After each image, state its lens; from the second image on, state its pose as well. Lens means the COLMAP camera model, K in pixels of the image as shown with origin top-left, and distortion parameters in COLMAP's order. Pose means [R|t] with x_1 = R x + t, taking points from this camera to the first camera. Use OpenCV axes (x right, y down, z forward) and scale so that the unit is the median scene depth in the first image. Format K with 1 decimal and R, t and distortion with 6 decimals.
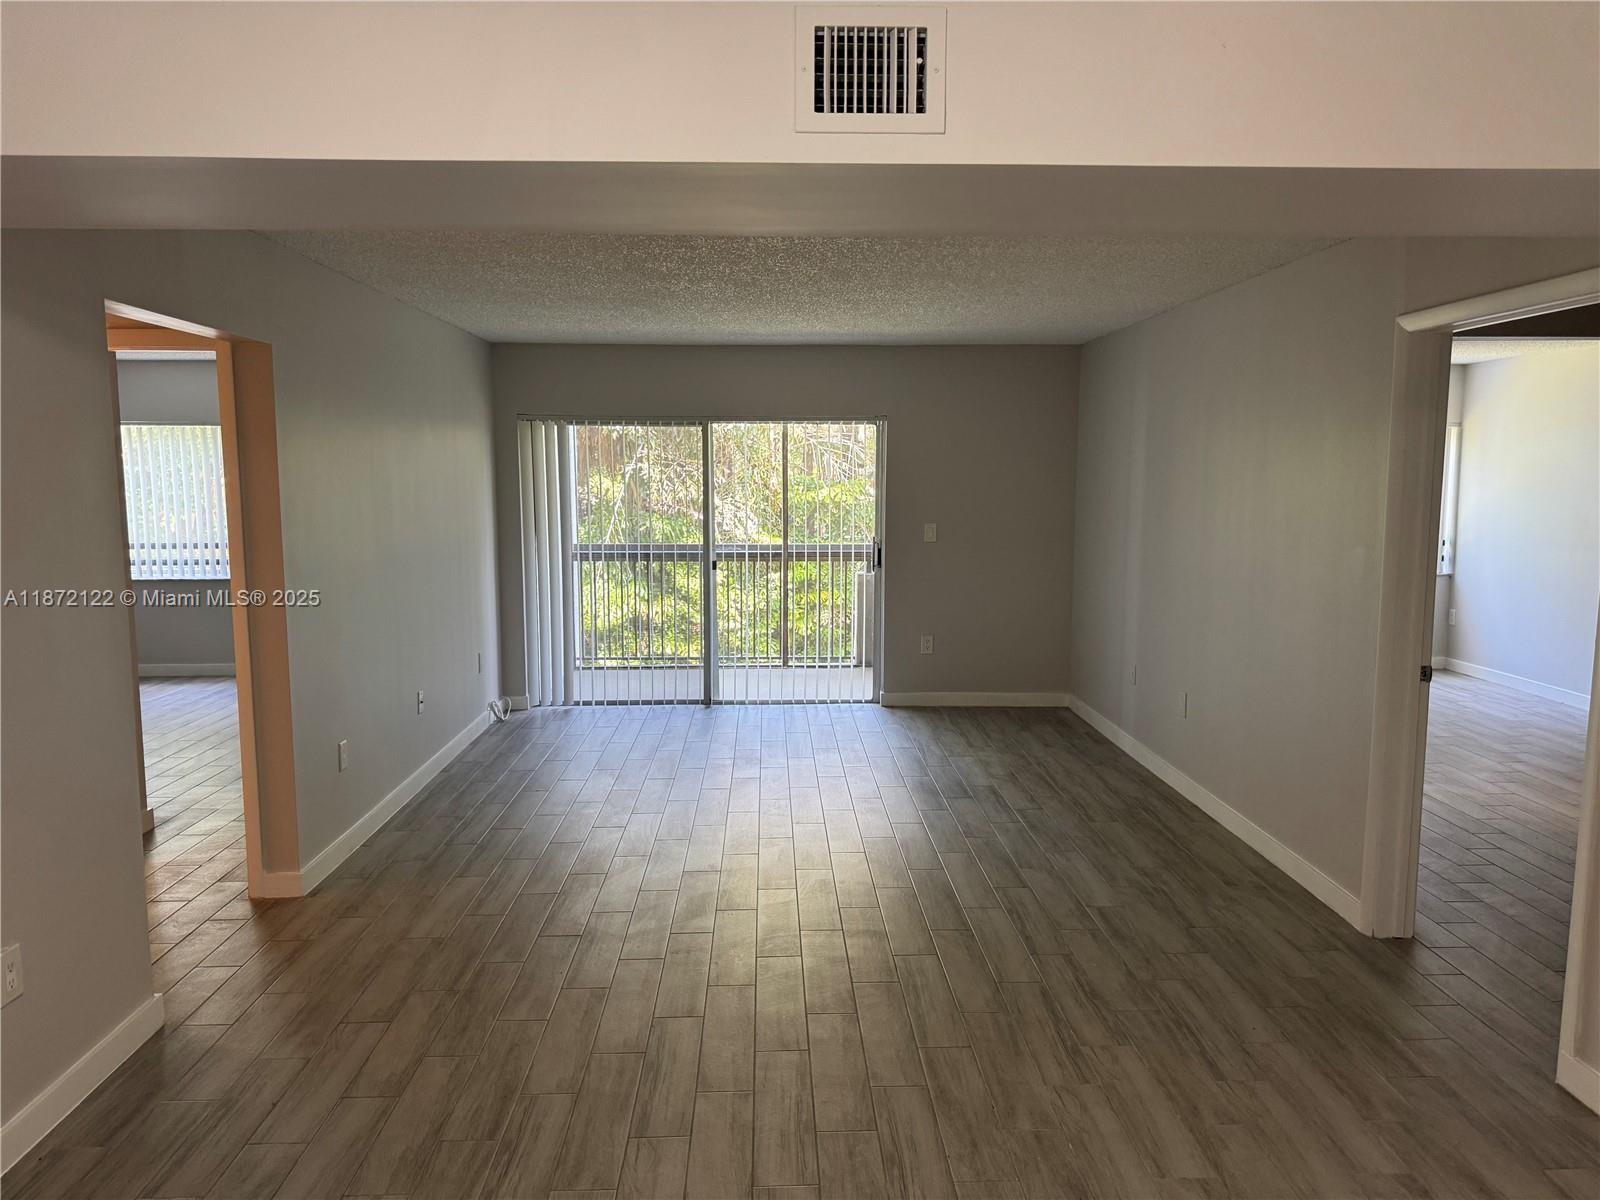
lens RADIAL K [[1131.5, 0, 799.9], [0, 1131.5, 601.7], [0, 0, 1]] dist [0.053752, -0.082363]
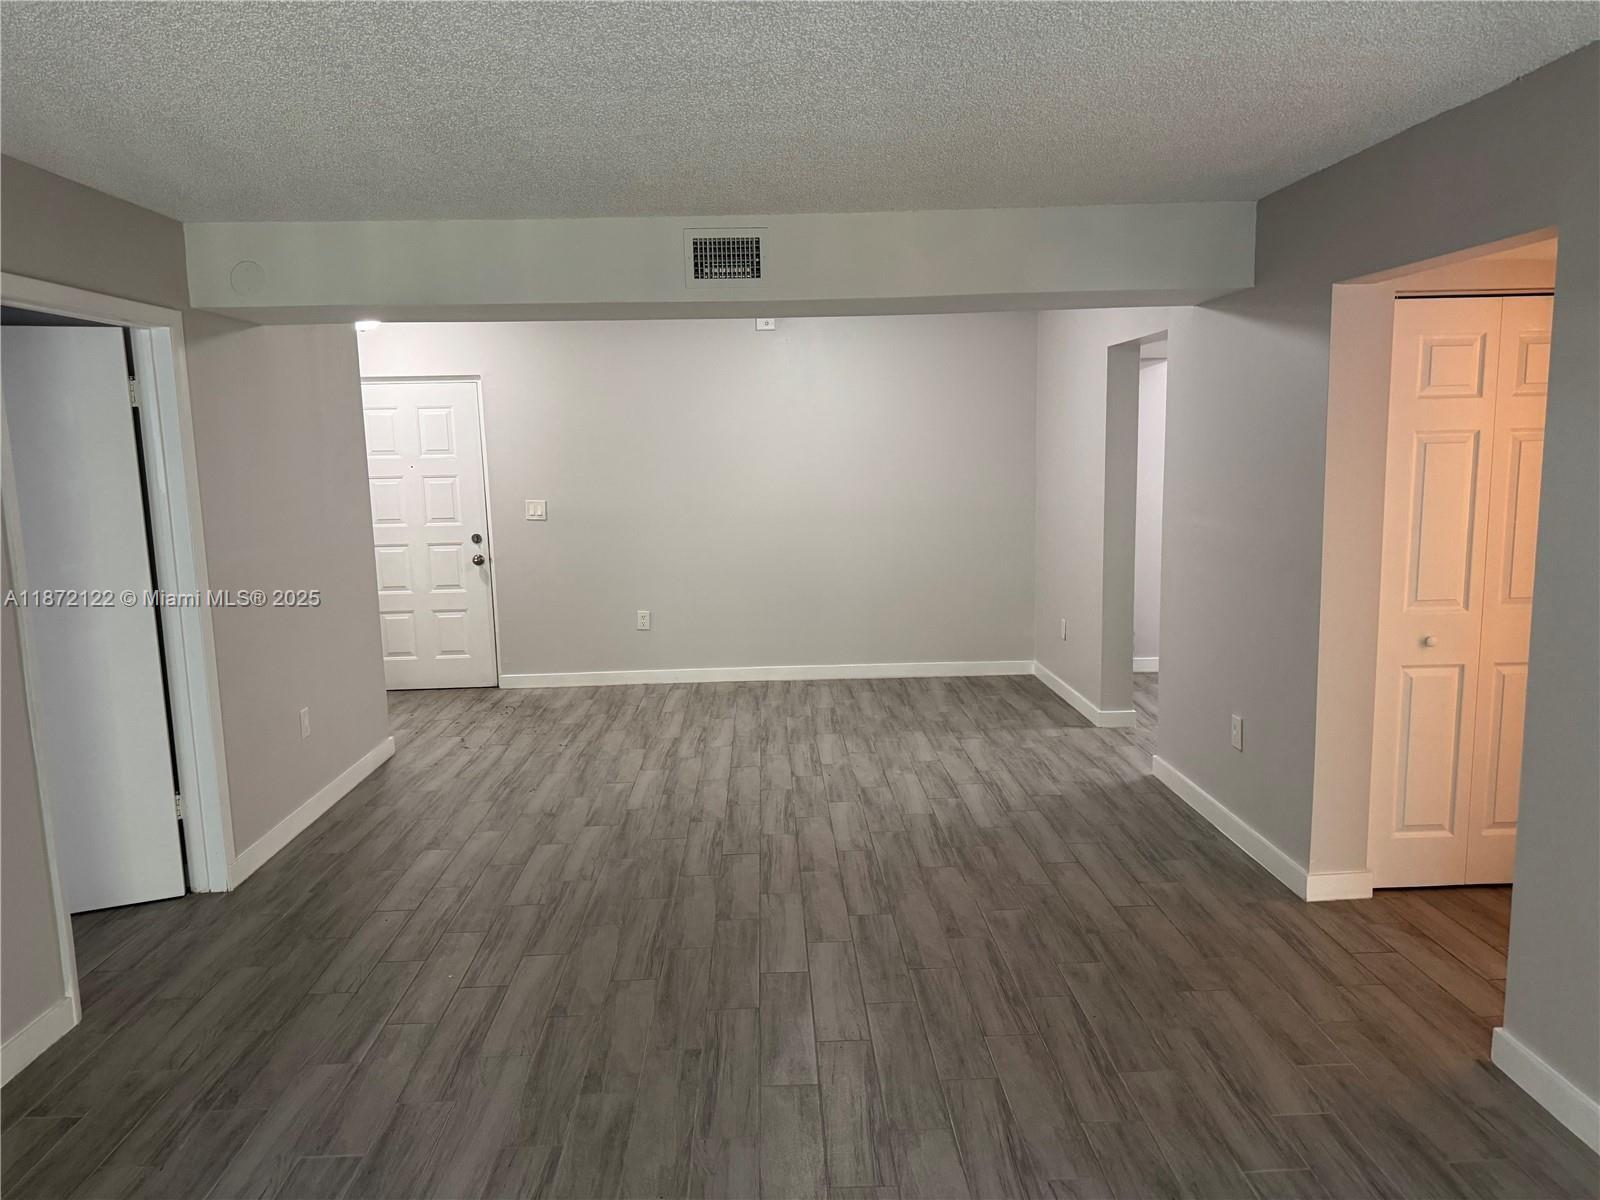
lens RADIAL K [[1131.5, 0, 801.8], [0, 1131.5, 598.5], [0, 0, 1]] dist [0.053752, -0.082363]
pose [[-0.999706, 0.024235, -0.000926, -0.039785], [0.023230, 0.967827, 0.250542, -0.218529], [0.006969, 0.250447, -0.968105, 1.873771]]
